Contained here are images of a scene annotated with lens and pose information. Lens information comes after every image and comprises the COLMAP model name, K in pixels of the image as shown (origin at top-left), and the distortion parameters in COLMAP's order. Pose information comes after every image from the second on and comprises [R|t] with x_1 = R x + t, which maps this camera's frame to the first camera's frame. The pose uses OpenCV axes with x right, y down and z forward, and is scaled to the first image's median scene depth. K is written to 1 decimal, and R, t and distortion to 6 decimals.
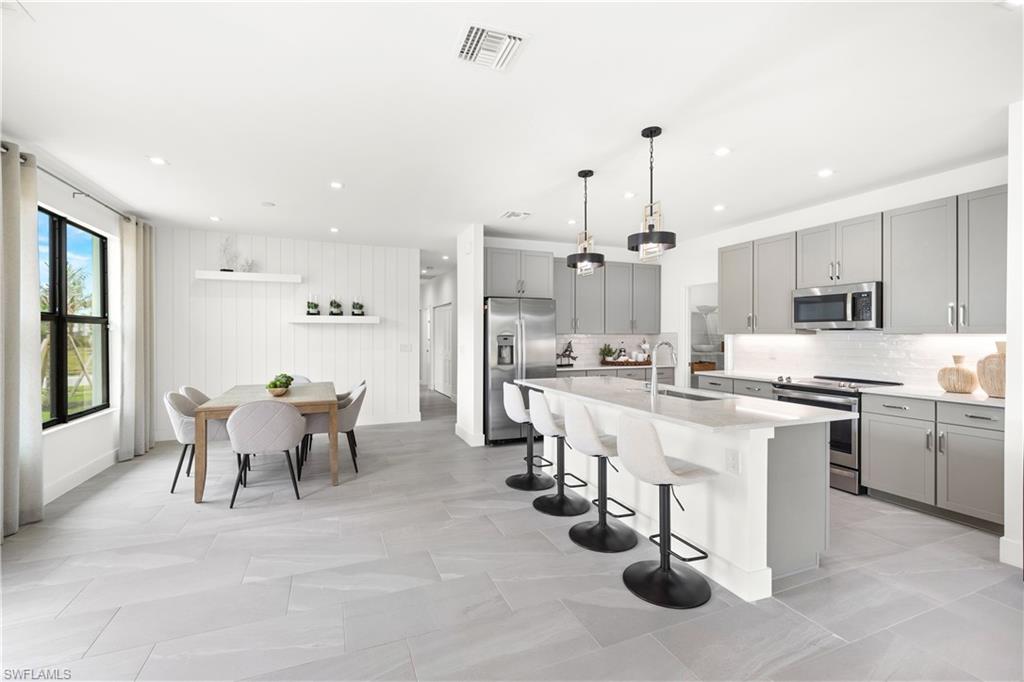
lens RADIAL K [[439.5, 0, 507.4], [0, 439.5, 335.9], [0, 0, 1]] dist [0.000106, -0.000055]
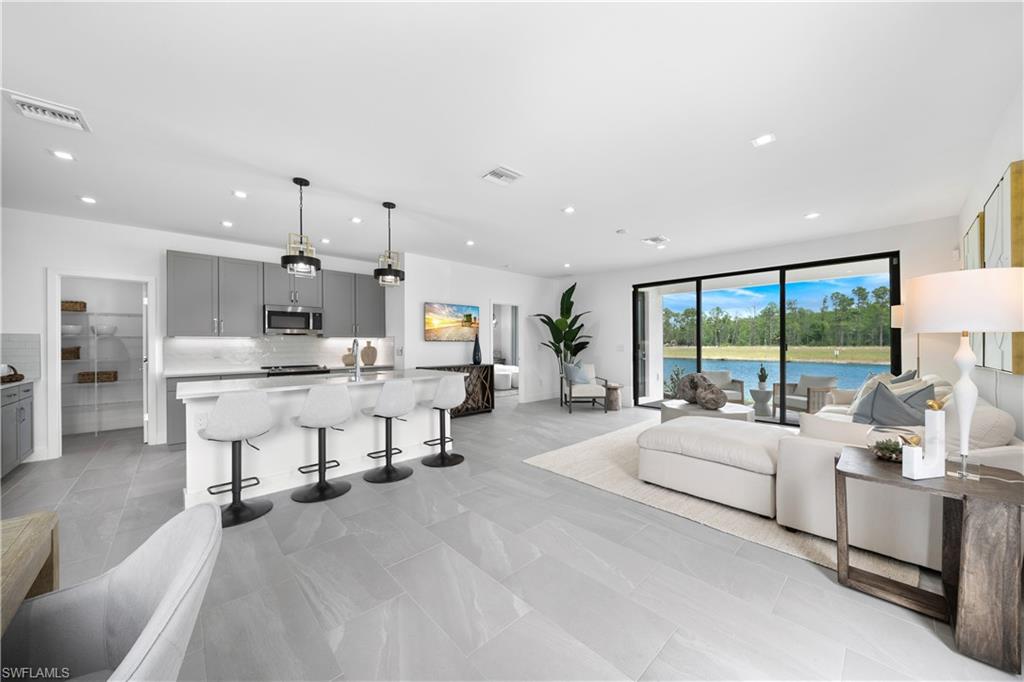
lens RADIAL K [[359.8, 0, 507.8], [0, 359.8, 344.6], [0, 0, 1]] dist [-0.006142, -0.000081]
pose [[-0.351662, -0.000248, 0.936127, -0.553710], [0.007302, 0.999969, 0.003008, 0.018658], [-0.936099, 0.007894, -0.351649, 0.571726]]
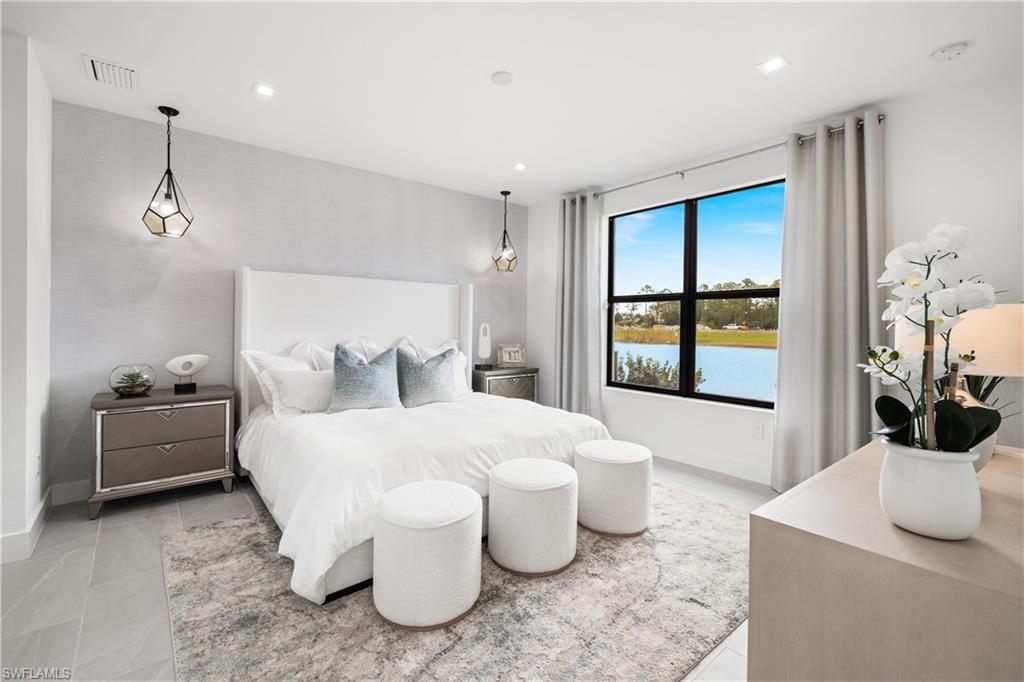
lens RADIAL K [[449.4, 0, 510.8], [0, 449.4, 324.7], [0, 0, 1]] dist [0.000005, -0.000016]
pose [[-0.305055, -0.007789, 0.952303, 0.726419], [-0.009488, 0.999942, 0.005139, 0.018914], [-0.952287, -0.007468, -0.305111, 0.121598]]
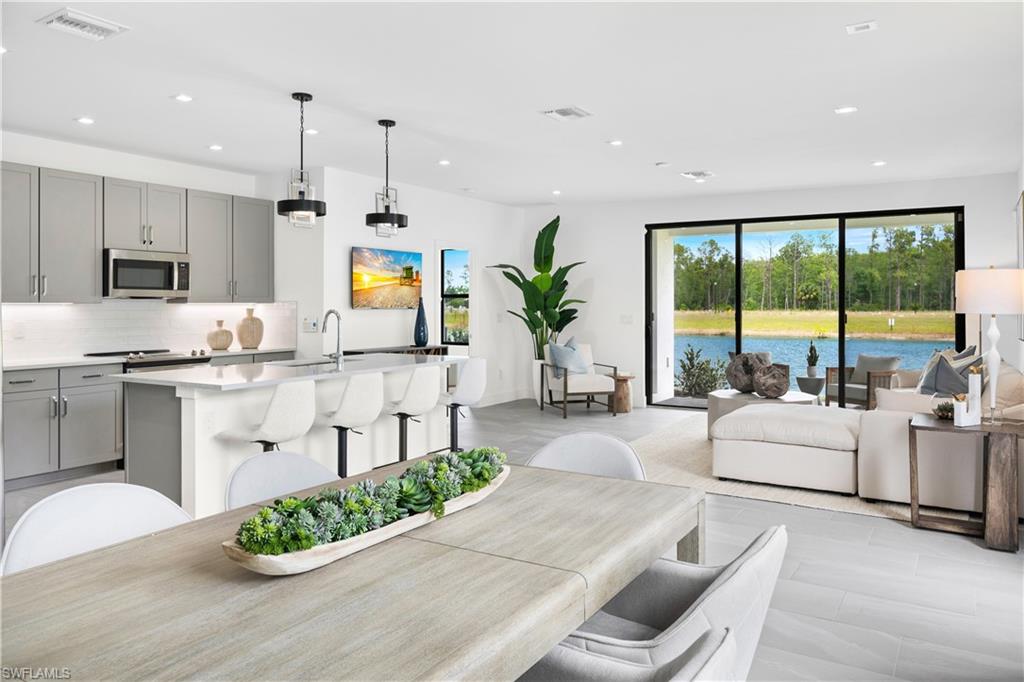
lens RADIAL K [[737.0, 0, 512.5], [0, 737.0, 305.3], [0, 0, 1]] dist [-0.001026, 0.000477]
pose [[-0.587928, -0.000534, 0.808913, -0.747459], [0.003197, 0.999990, 0.002984, -0.001171], [-0.808907, 0.004340, -0.587921, 0.998142]]
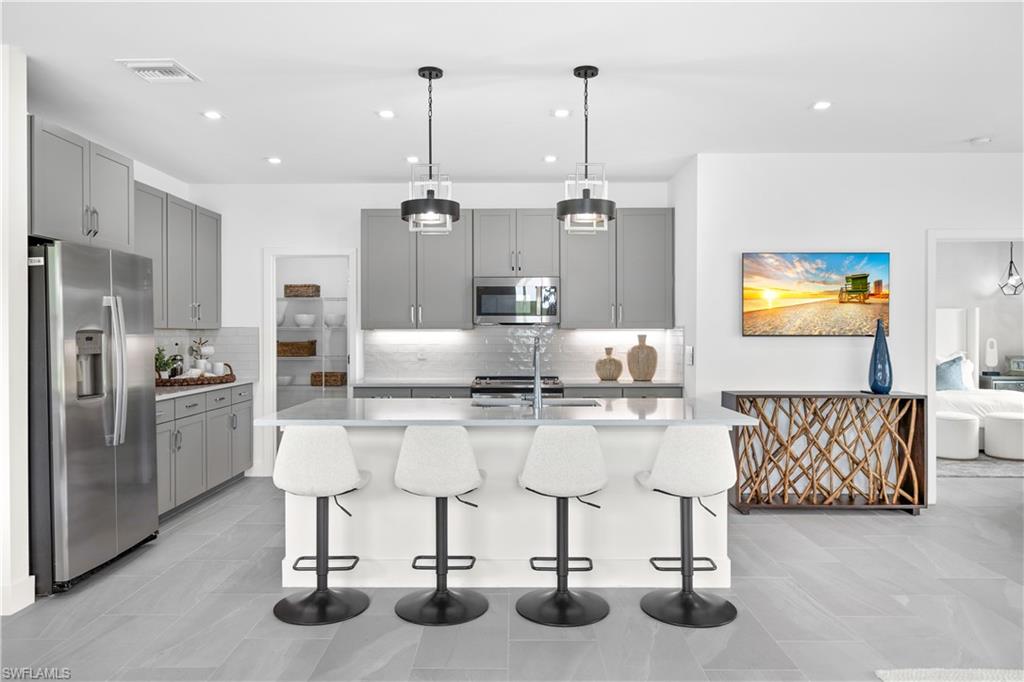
lens RADIAL K [[691.0, 0, 506.4], [0, 691.0, 335.5], [0, 0, 1]] dist [0.000296, -0.001114]
pose [[0.384087, -0.005879, 0.923278, -0.473232], [0.003197, 0.999982, 0.005038, 0.001698], [-0.923292, 0.001017, 0.384099, 0.354477]]
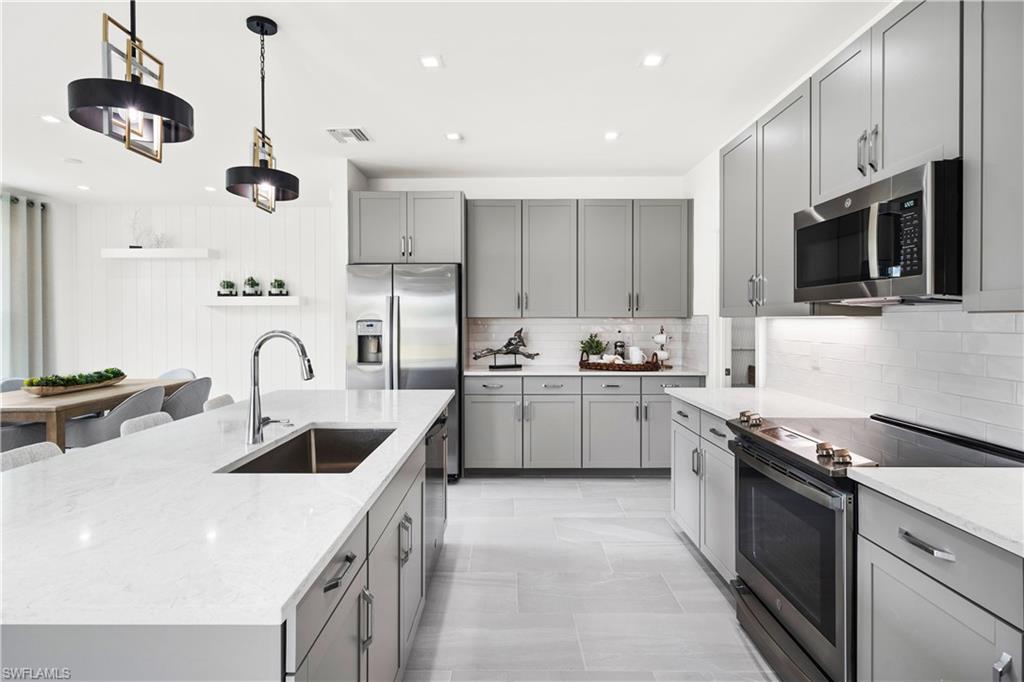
lens RADIAL K [[514.5, 0, 509.2], [0, 514.5, 323.4], [0, 0, 1]] dist [-0.000790, -0.000346]
pose [[0.926305, -0.000441, -0.376775, 0.483574], [0.001403, 0.999996, 0.002277, 0.002150], [0.376773, -0.002637, 0.926302, 0.356154]]
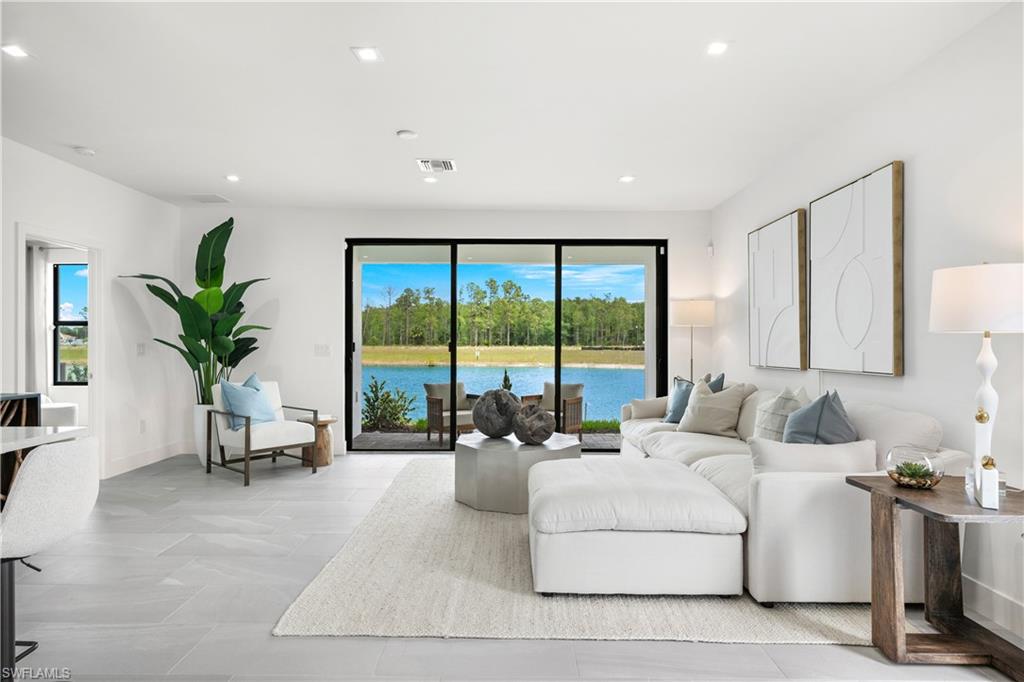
lens RADIAL K [[571.3, 0, 507.0], [0, 571.3, 342.9], [0, 0, 1]] dist [0.000857, 0.000105]
pose [[-0.922721, -0.003505, 0.385453, -0.250124], [-0.001811, 0.999987, 0.004759, 0.018201], [-0.385465, 0.003693, -0.922715, 0.642407]]
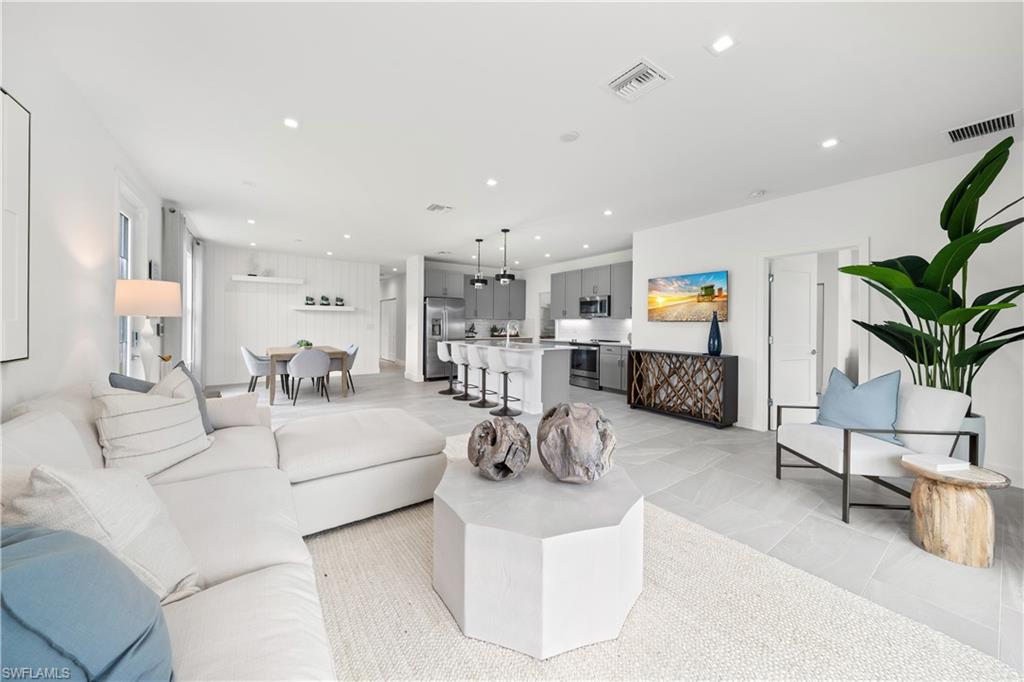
lens RADIAL K [[355.1, 0, 508.6], [0, 355.1, 326.5], [0, 0, 1]] dist [-0.000305, -0.000025]
pose [[0.974270, 0.005776, 0.225308, -0.043199], [-0.007124, 0.999961, 0.005168, 0.020544], [-0.225269, -0.006640, 0.974274, -0.461369]]
